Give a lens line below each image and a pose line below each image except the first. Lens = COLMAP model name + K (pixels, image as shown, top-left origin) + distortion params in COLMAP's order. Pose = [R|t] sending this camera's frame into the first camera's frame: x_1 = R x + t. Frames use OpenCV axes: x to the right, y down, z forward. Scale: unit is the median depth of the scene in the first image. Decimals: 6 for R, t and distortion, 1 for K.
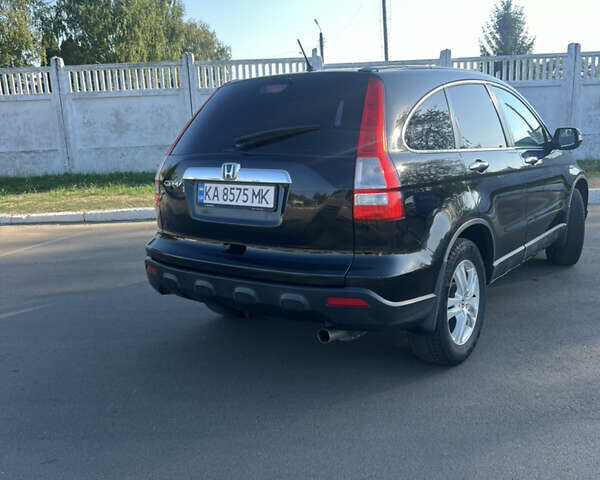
lens RADIAL K [[617.8, 0, 296.3], [0, 617.8, 240.1], [0, 0, 1]] dist [-0.002550, 0.000000]
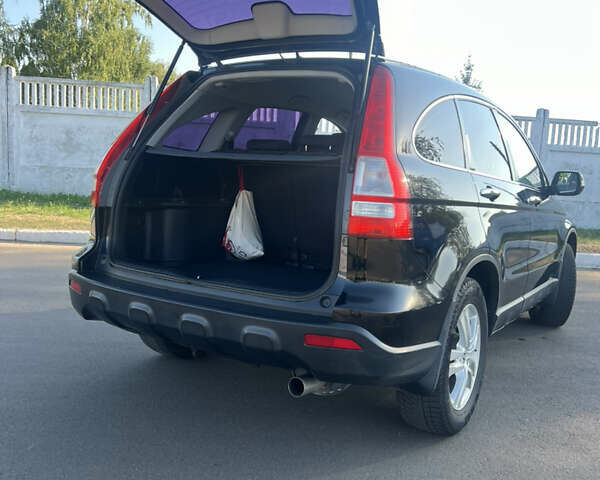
lens RADIAL K [[617.8, 0, 299.8], [0, 617.8, 236.7], [0, 0, 1]] dist [-0.002550, 0.000000]
pose [[0.992824, 0.086347, 0.082735, -0.022497], [-0.078675, 0.992657, -0.091887, 0.033801], [-0.090062, 0.084719, 0.992326, 0.188889]]
